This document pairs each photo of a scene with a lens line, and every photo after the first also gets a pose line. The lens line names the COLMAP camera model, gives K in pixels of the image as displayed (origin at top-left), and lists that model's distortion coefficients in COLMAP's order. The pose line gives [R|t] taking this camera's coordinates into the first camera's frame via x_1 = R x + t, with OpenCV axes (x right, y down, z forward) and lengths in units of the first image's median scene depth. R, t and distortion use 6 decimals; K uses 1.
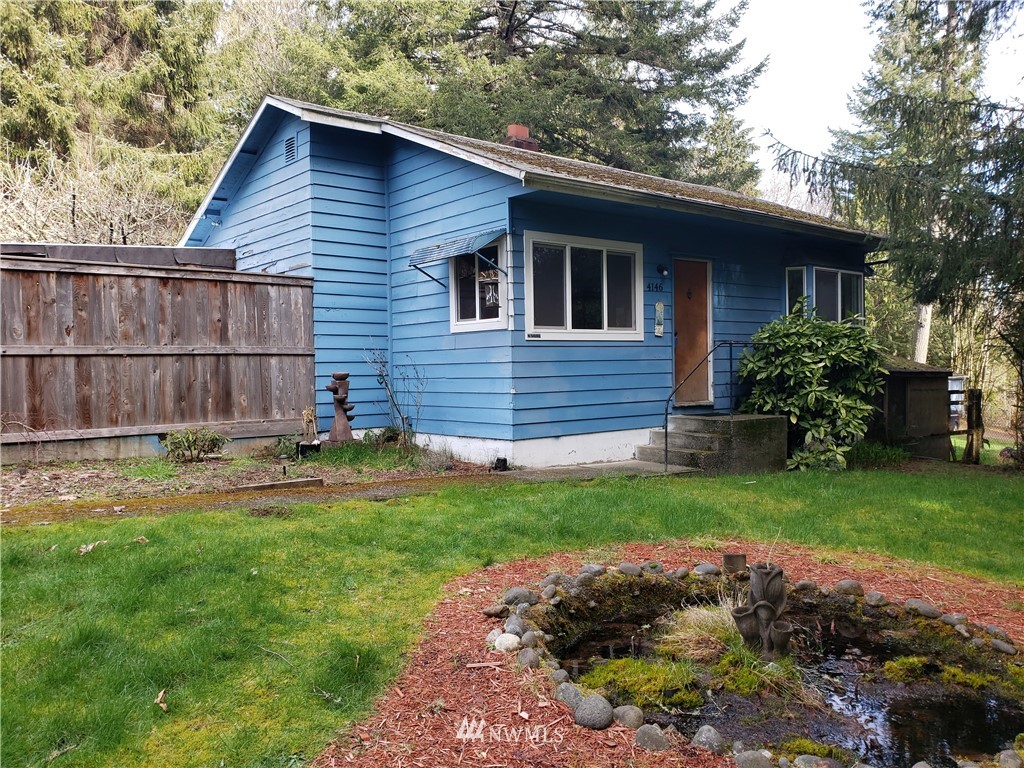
lens RADIAL K [[757.9, 0, 512.0], [0, 757.9, 384.0], [0, 0, 1]] dist [0.000202, 0.010425]
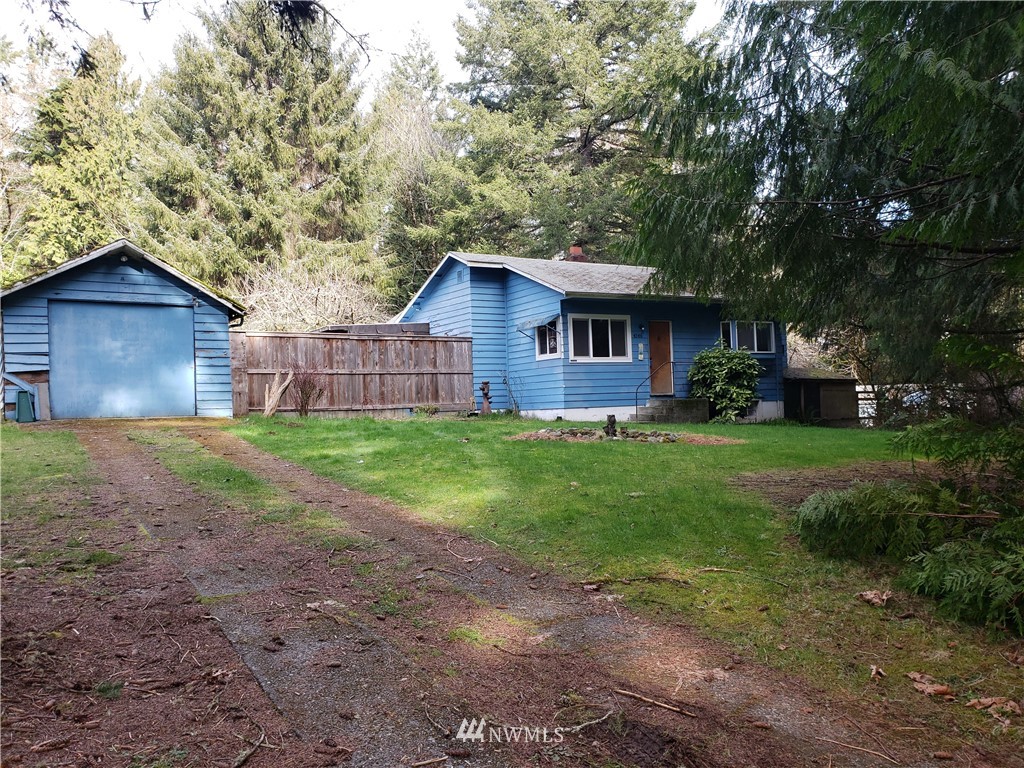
lens RADIAL K [[757.9, 0, 512.0], [0, 757.9, 384.0], [0, 0, 1]] dist [0.000202, 0.010425]
pose [[0.989142, -0.024754, -0.144863, 0.156921], [0.017045, 0.998384, -0.054215, 0.111078], [0.145971, 0.051157, 0.987965, -1.104889]]
